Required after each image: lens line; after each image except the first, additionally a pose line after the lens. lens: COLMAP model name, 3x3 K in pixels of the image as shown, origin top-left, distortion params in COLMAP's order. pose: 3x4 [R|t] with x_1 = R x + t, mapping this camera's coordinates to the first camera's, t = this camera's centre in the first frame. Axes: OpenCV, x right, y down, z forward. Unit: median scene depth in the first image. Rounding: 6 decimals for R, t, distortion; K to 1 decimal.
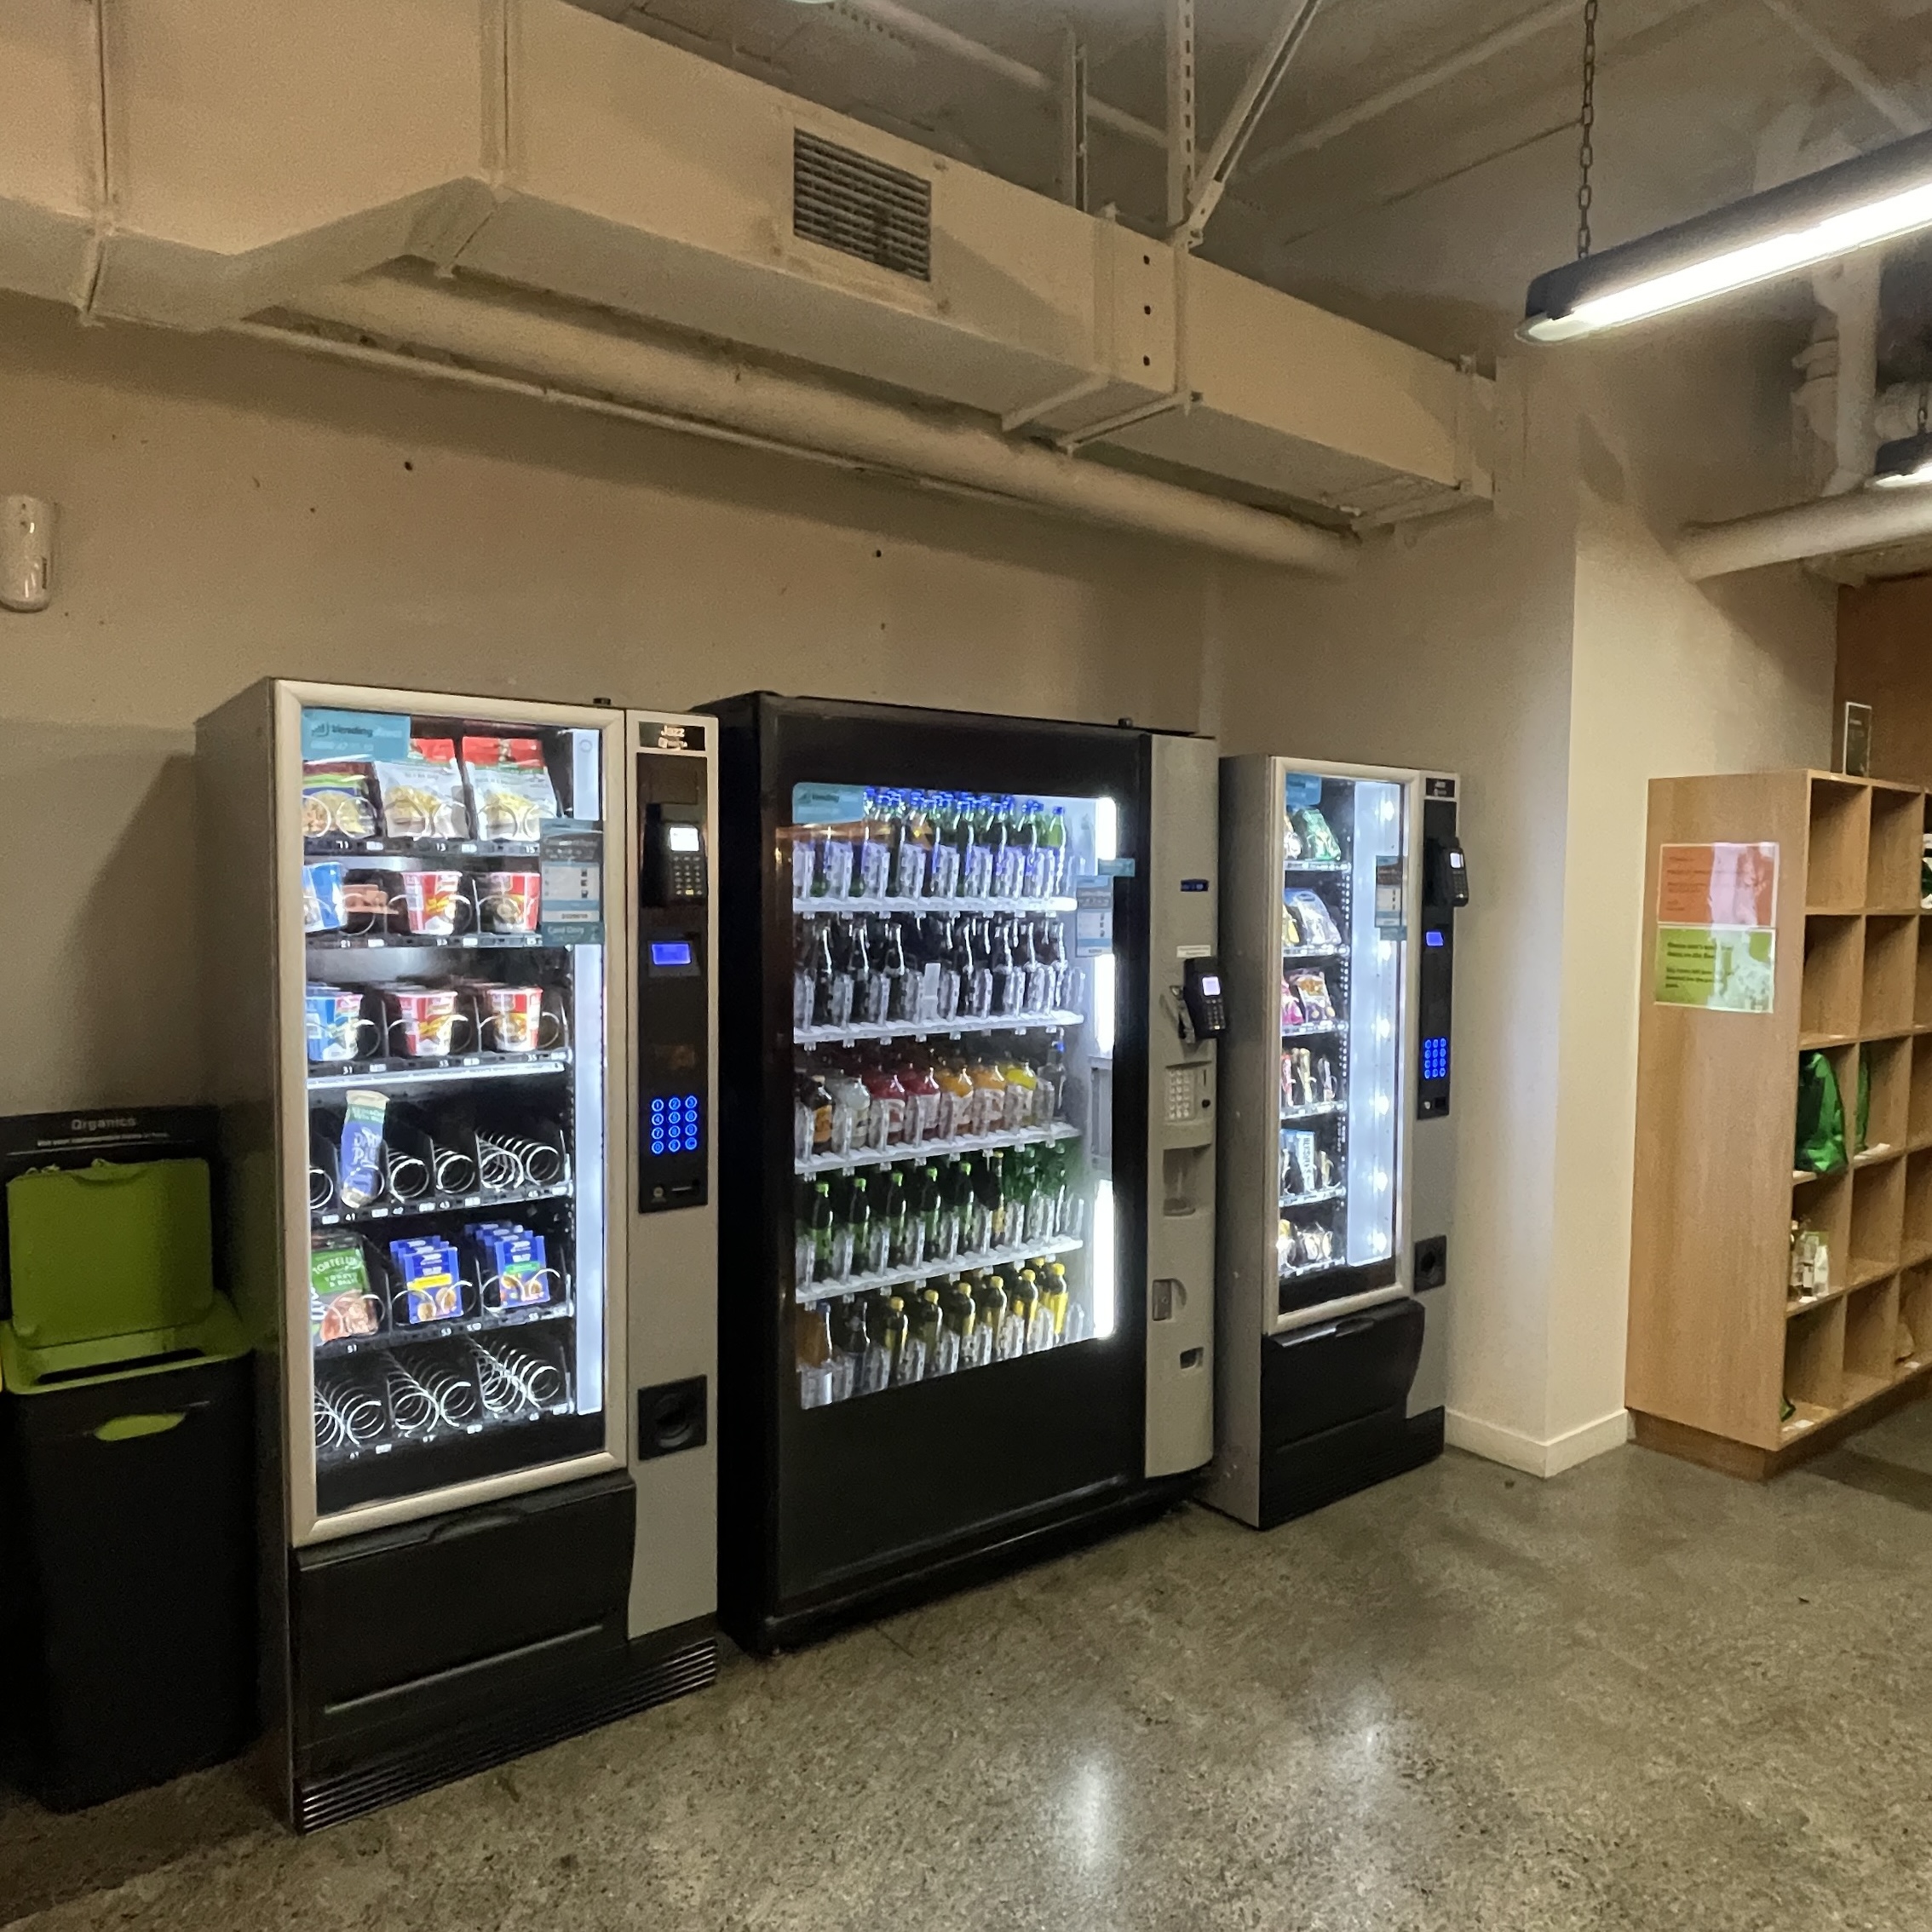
lens RADIAL K [[1387.8, 0, 964.5], [0, 1387.8, 964.5], [0, 0, 1]] dist [-0.006505, -0.001113]
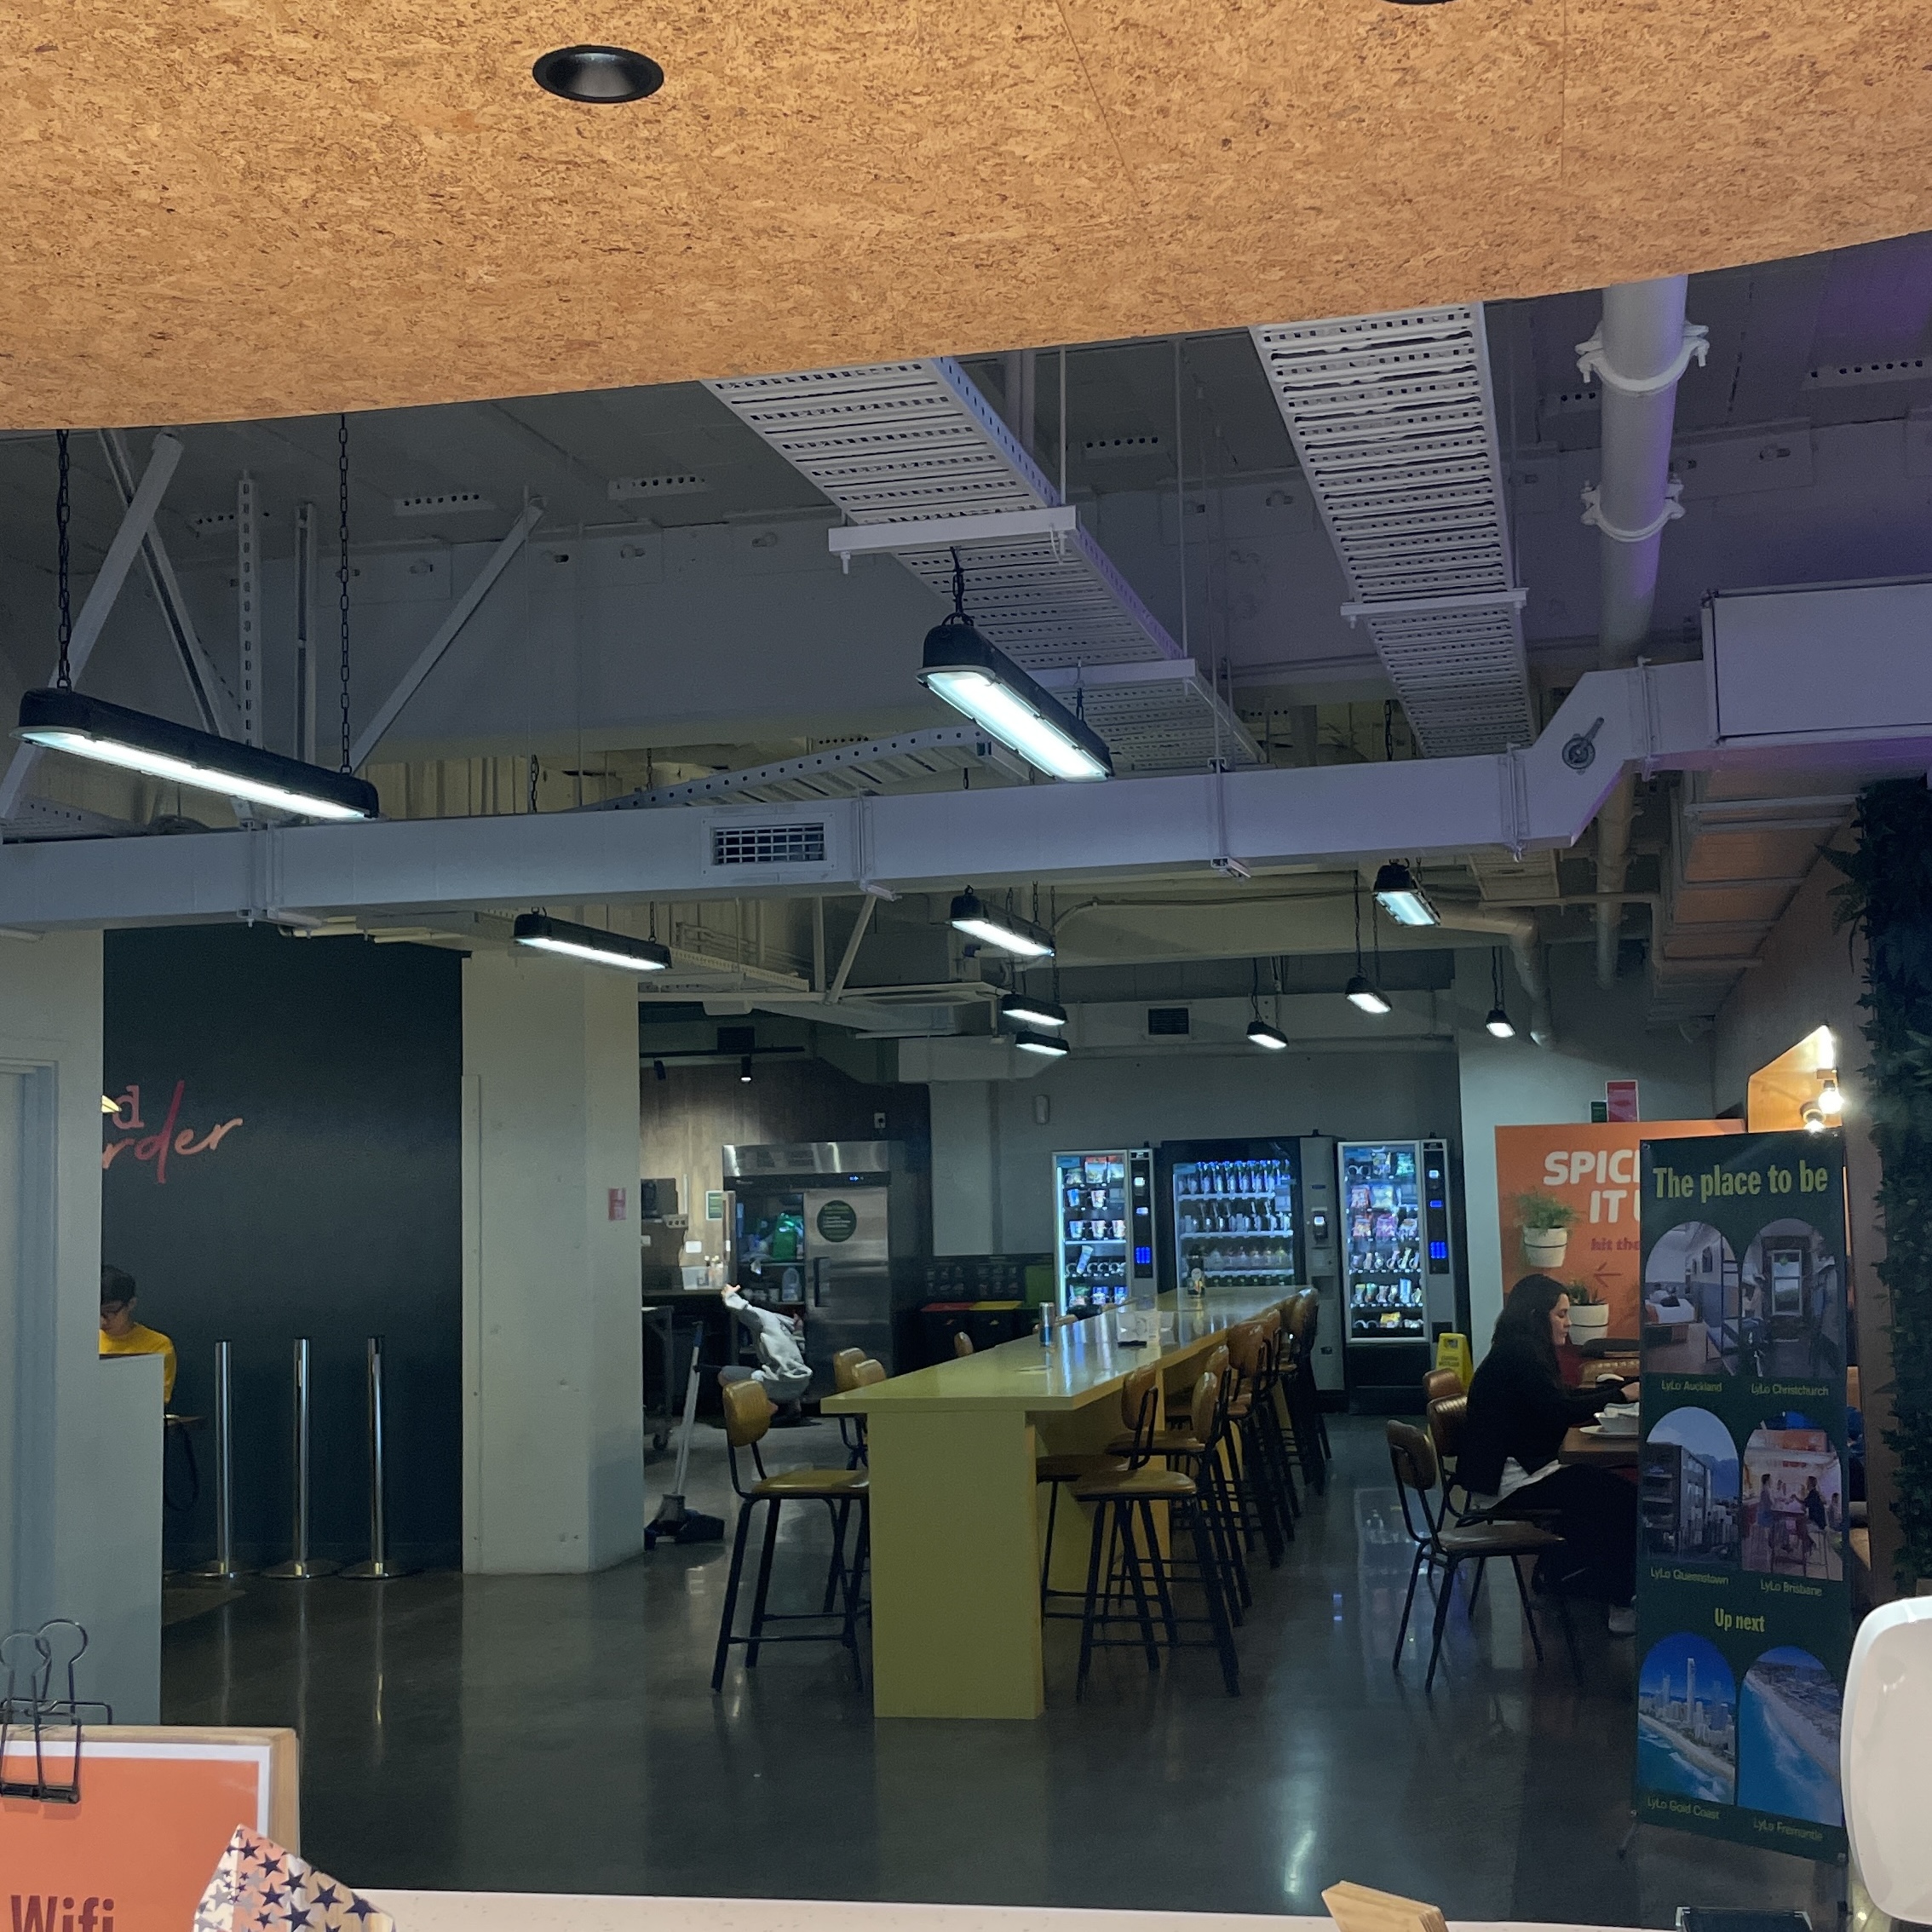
lens RADIAL K [[2657.9, 0, 966.8], [0, 2657.9, 958.4], [0, 0, 1]] dist [0.063696, 0.000000]
pose [[0.641721, -0.092389, -0.761353, 5.200838], [-0.011197, 0.991483, -0.129753, 0.263268], [0.766857, 0.091790, 0.635221, -4.167646]]
